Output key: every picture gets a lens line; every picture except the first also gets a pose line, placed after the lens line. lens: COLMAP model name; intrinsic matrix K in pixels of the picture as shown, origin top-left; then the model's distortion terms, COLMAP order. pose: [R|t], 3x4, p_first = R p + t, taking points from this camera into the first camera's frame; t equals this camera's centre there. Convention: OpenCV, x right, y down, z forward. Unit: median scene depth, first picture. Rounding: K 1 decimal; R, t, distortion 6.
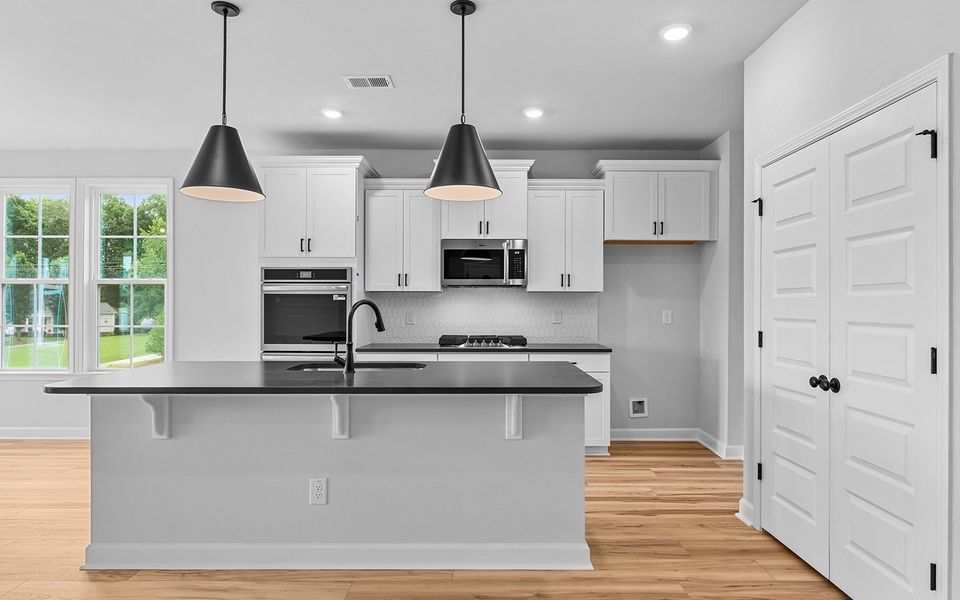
lens RADIAL K [[558.1, 0, 479.4], [0, 558.1, 301.1], [0, 0, 1]] dist [0.006256, 0.000490]
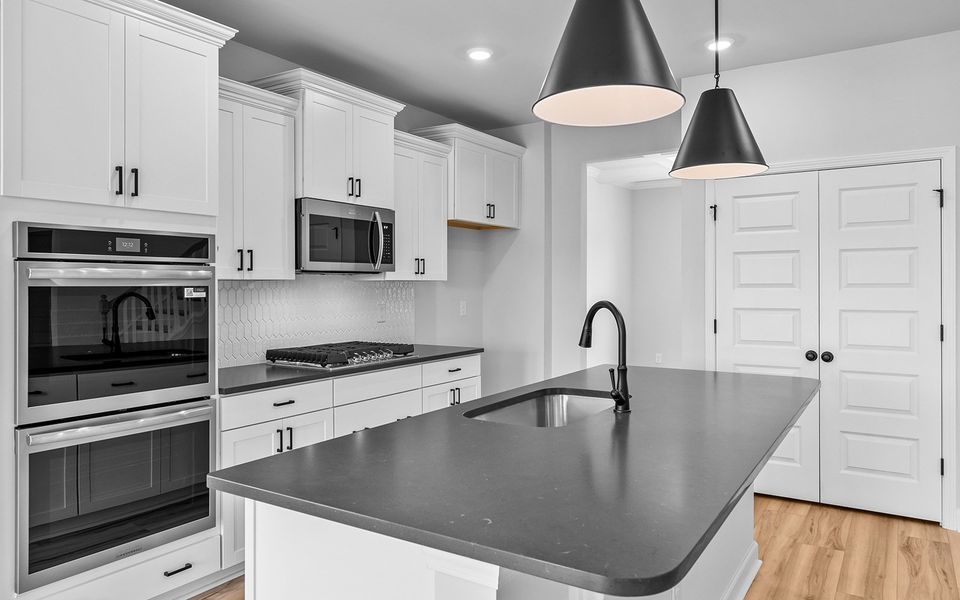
lens RADIAL K [[656.2, 0, 482.9], [0, 656.2, 291.2], [0, 0, 1]] dist [-0.002124, 0.004970]
pose [[0.536848, -0.011159, 0.843605, -0.613520], [-0.000063, 0.999912, 0.013266, -0.016042], [-0.843679, -0.007175, 0.536800, 0.455022]]
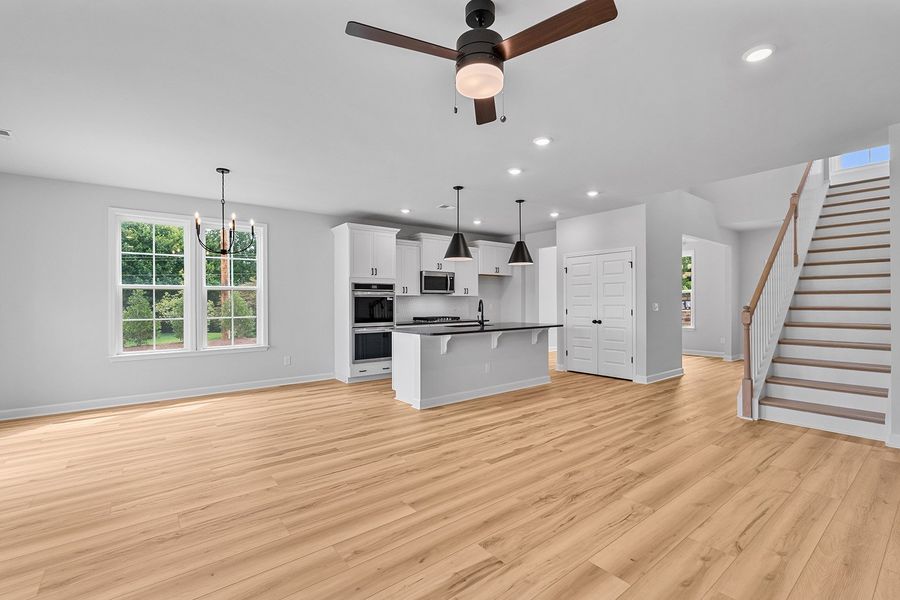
lens RADIAL K [[411.5, 0, 452.5], [0, 411.5, 303.5], [0, 0, 1]] dist [0.002830, 0.000464]
pose [[0.776720, -0.007339, 0.629803, -0.998025], [0.005396, 0.999973, 0.004998, 0.004031], [-0.629822, -0.000484, 0.776739, -0.278090]]
